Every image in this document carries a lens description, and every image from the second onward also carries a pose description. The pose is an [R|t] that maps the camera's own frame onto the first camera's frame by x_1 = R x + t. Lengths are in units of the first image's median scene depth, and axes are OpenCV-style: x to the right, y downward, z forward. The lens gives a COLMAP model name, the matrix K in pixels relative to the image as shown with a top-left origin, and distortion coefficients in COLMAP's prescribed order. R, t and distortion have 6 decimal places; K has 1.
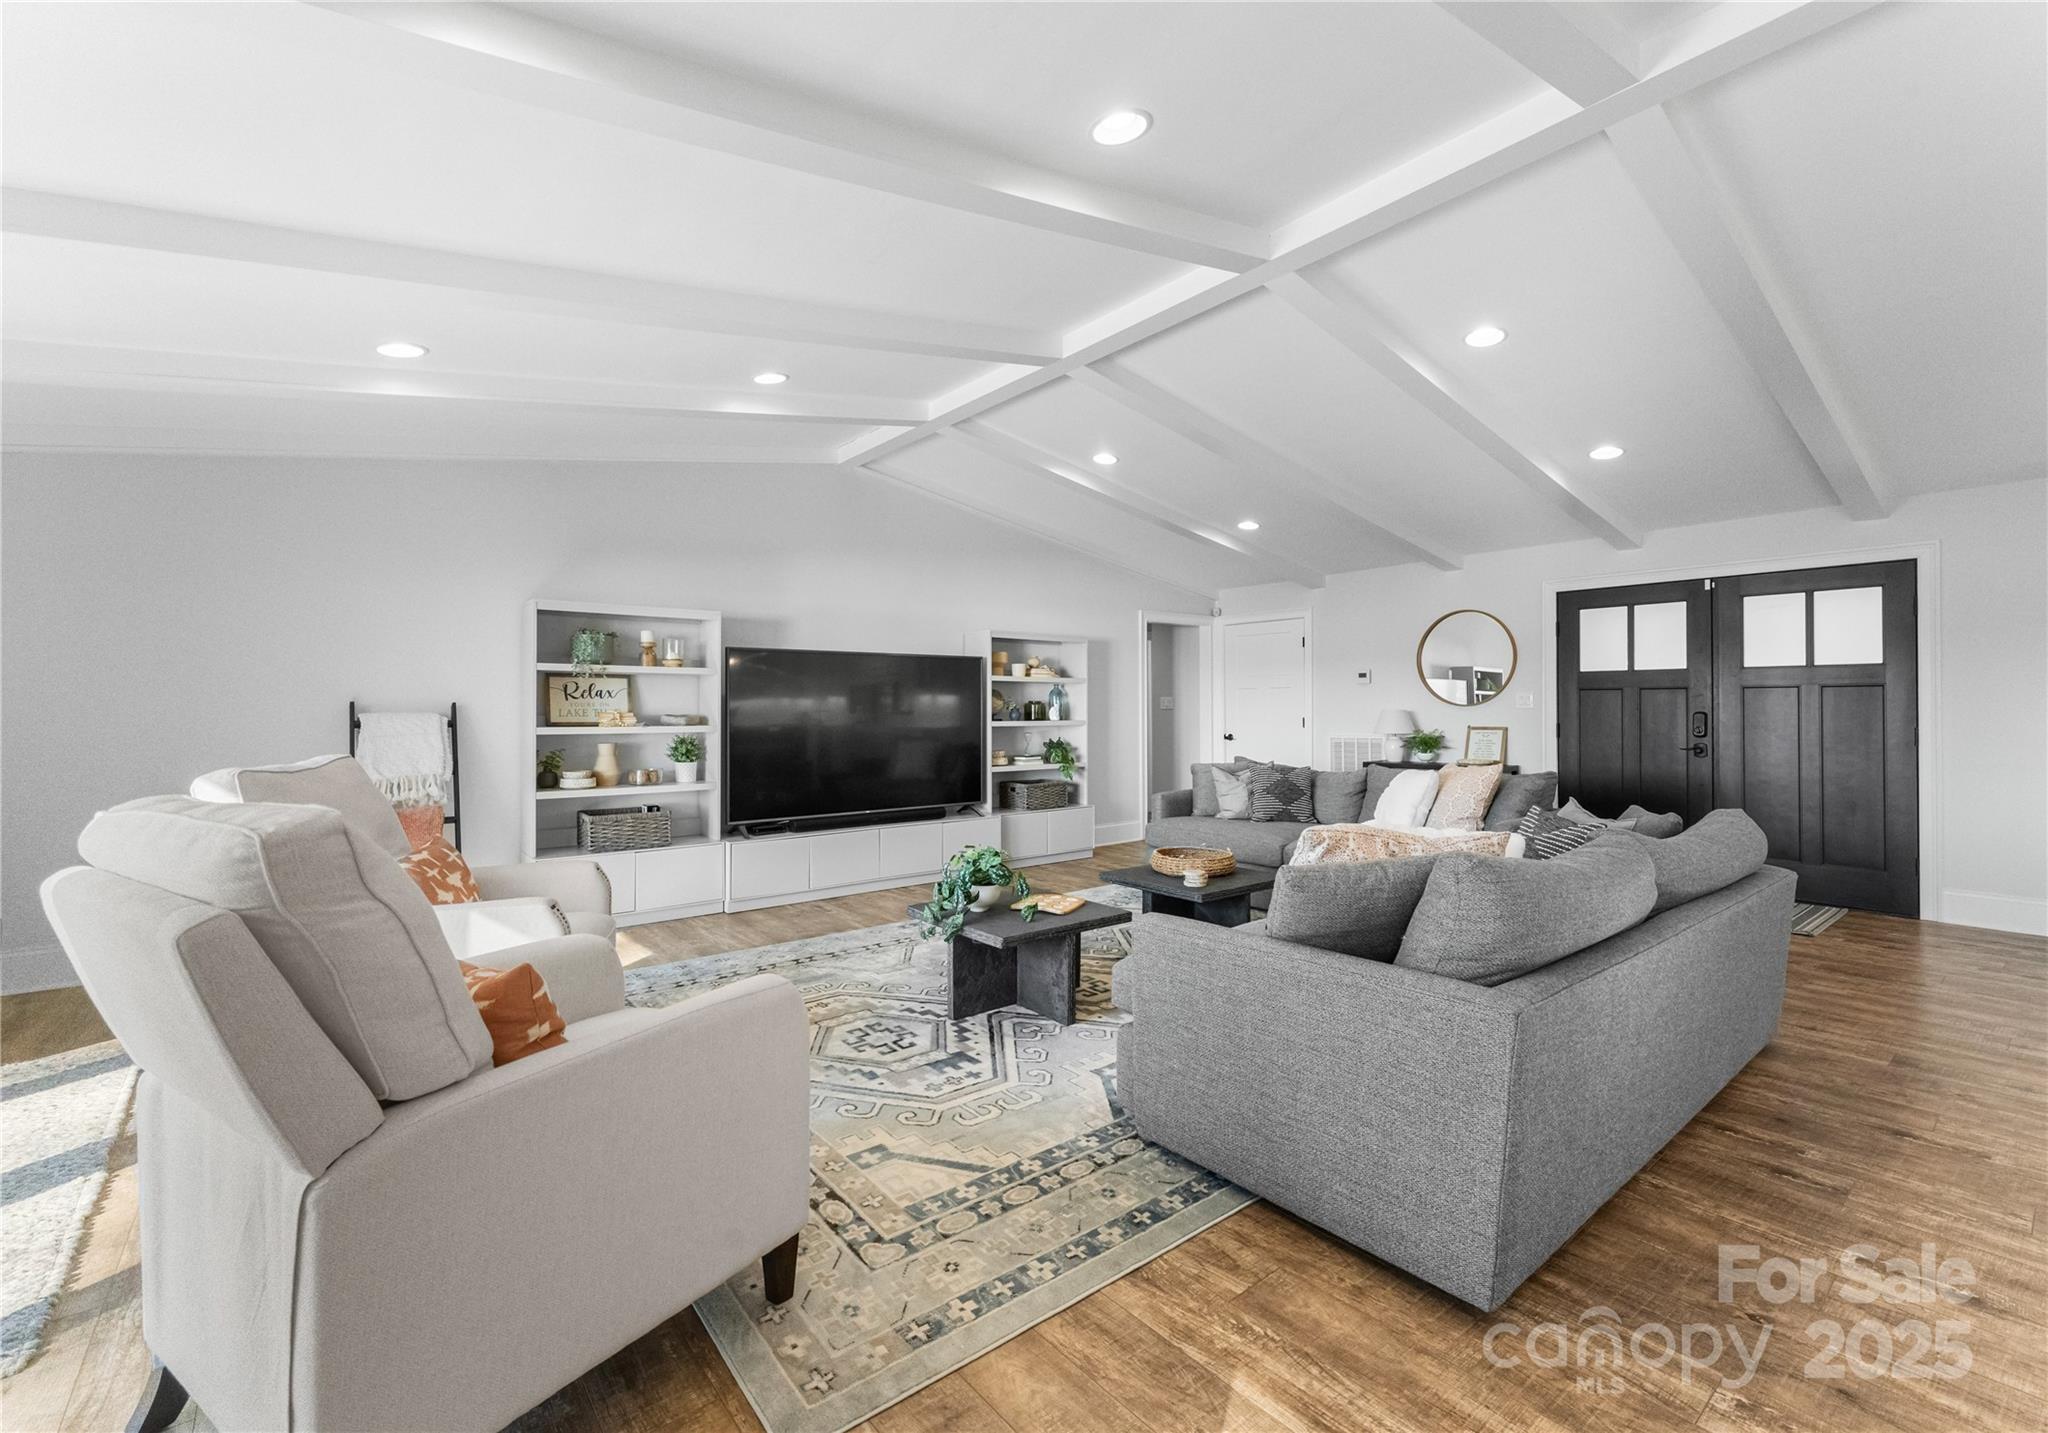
lens RADIAL K [[873.2, 0, 1037.5], [0, 873.2, 725.3], [0, 0, 1]] dist [0.000689, -0.000218]
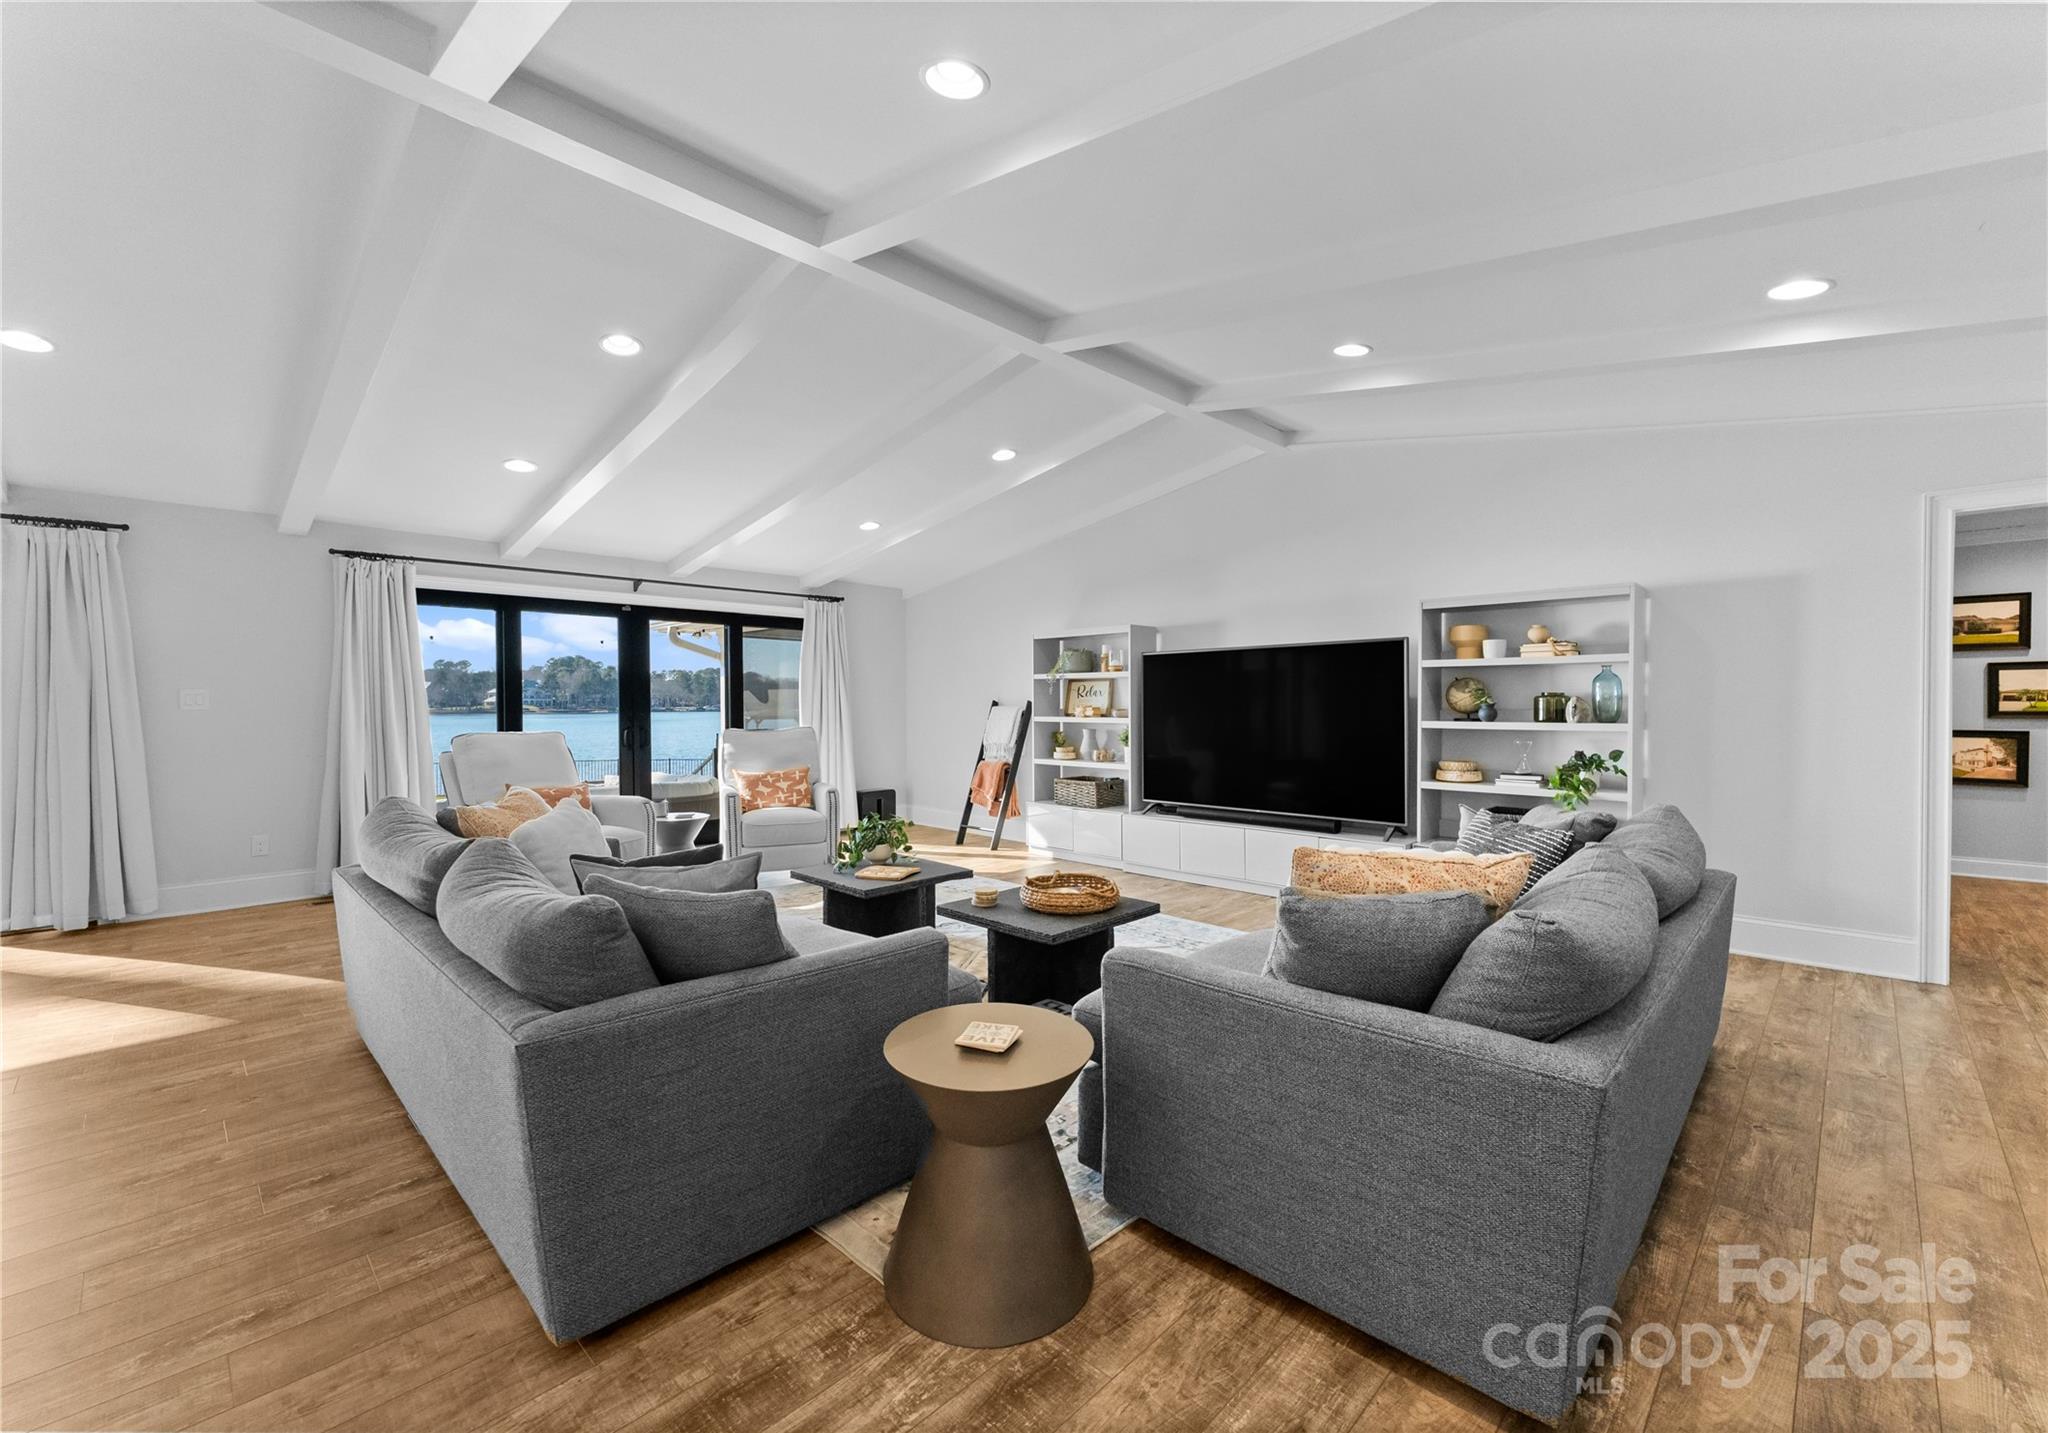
lens RADIAL K [[873.2, 0, 1011.0], [0, 873.2, 699.0], [0, 0, 1]] dist [0.000689, -0.000218]
pose [[0.093770, -0.001466, -0.995593, 0.849311], [-0.014920, 0.999885, -0.002878, -0.020529], [0.995482, 0.015124, 0.093737, 0.741975]]
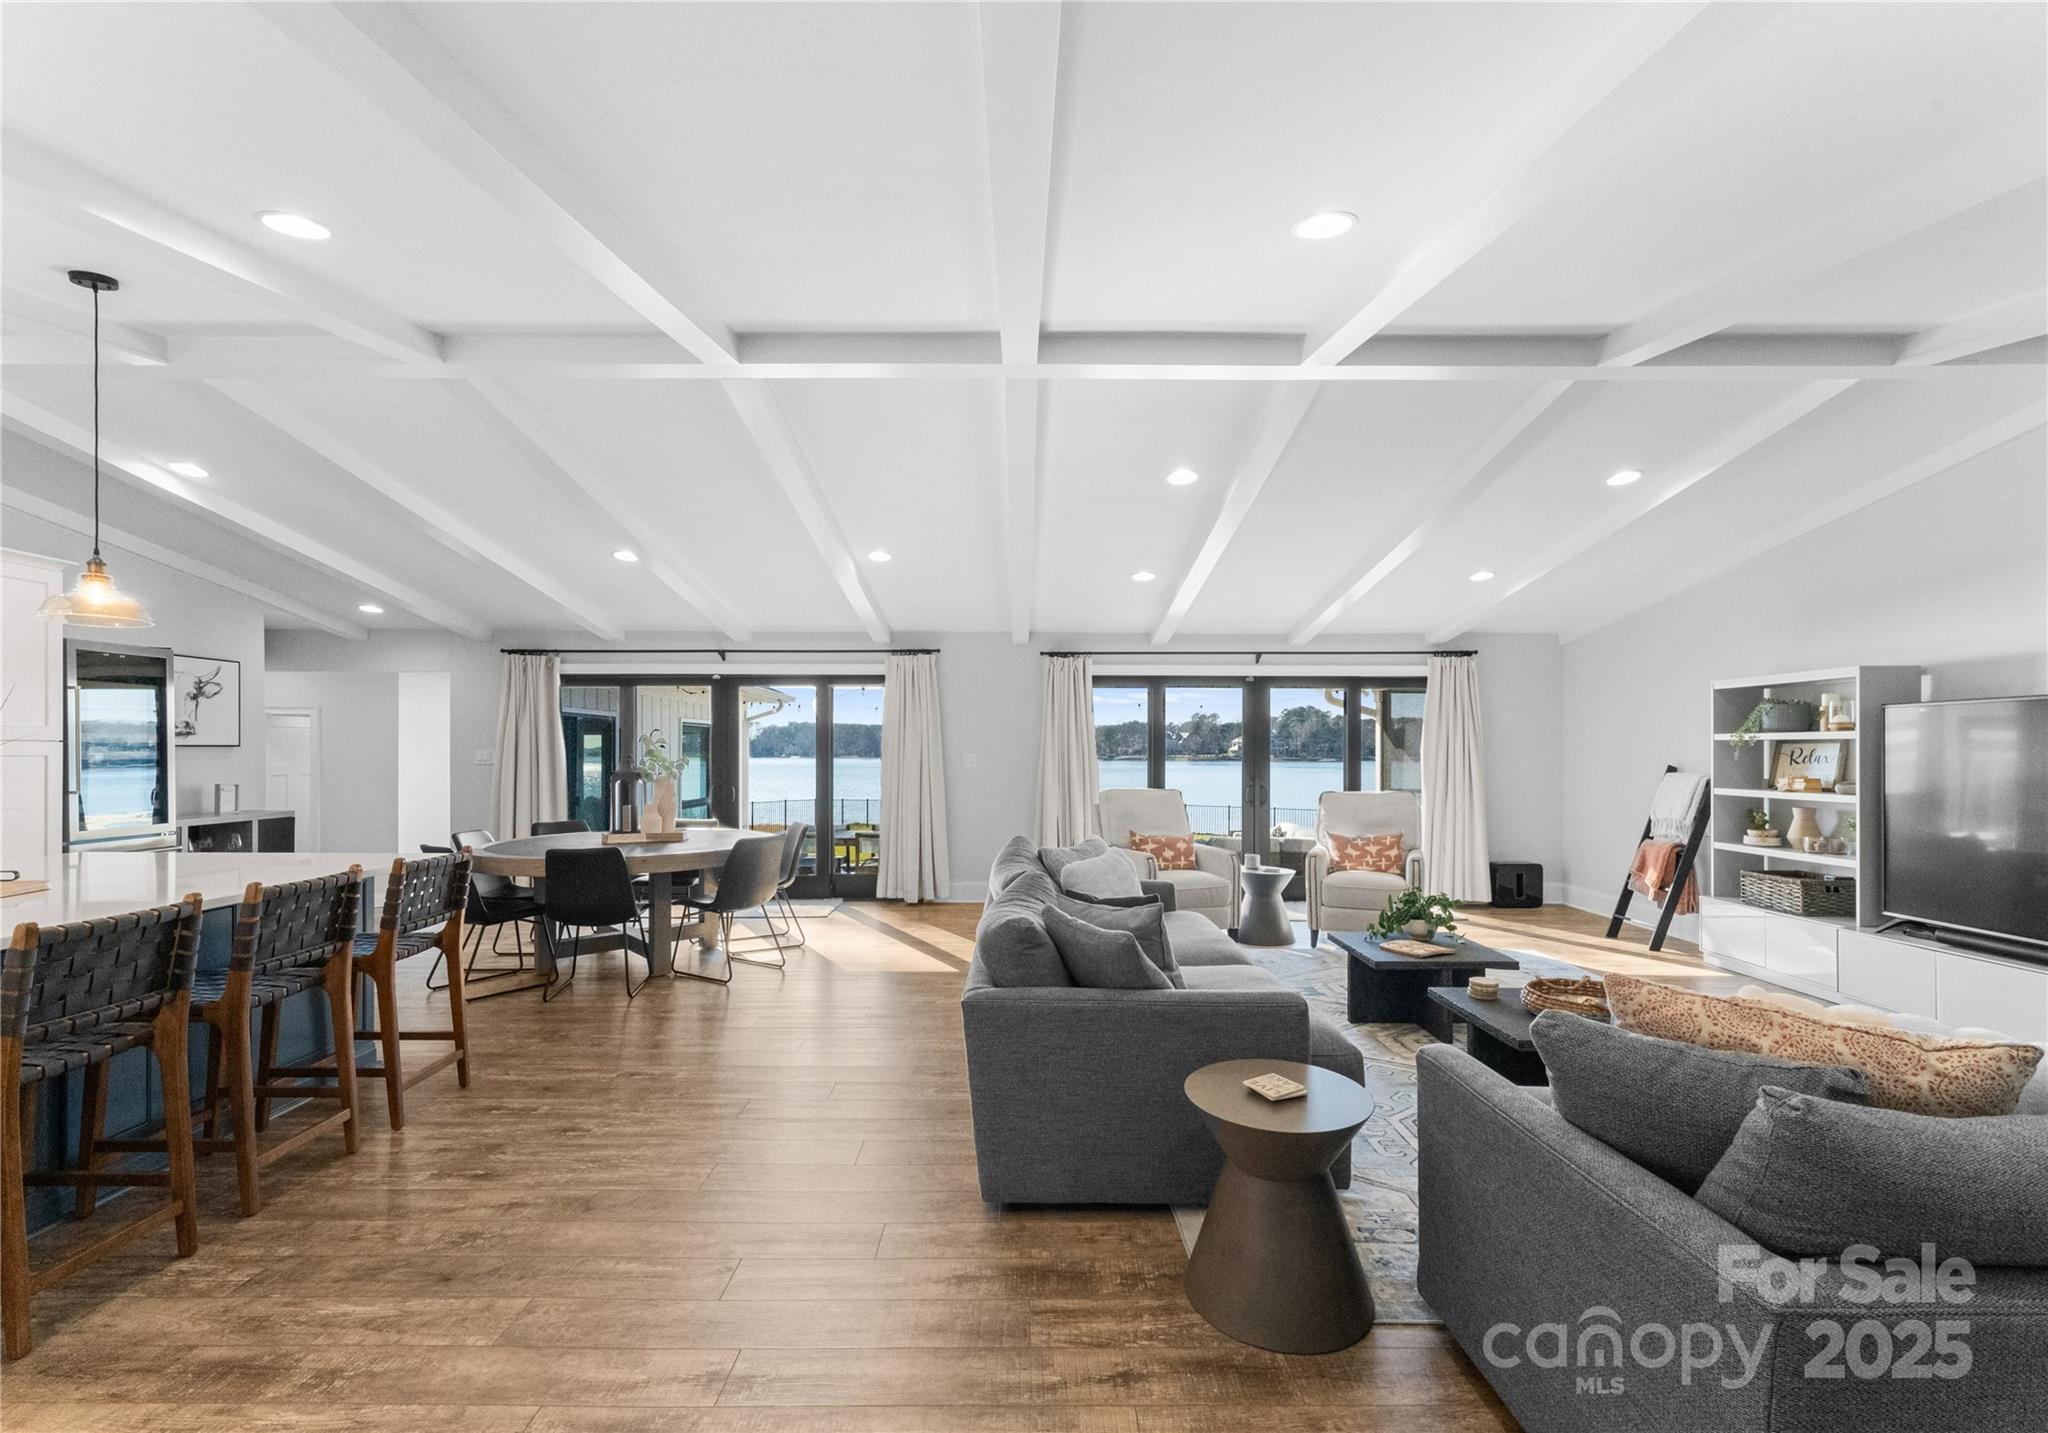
lens RADIAL K [[873.2, 0, 1001.0], [0, 873.2, 751.6], [0, 0, 1]] dist [0.000689, -0.000218]
pose [[-0.647595, 0.001204, -0.761983, 0.888775], [-0.014243, 0.999805, 0.013685, -0.045888], [0.761851, 0.019715, -0.647452, 0.935051]]
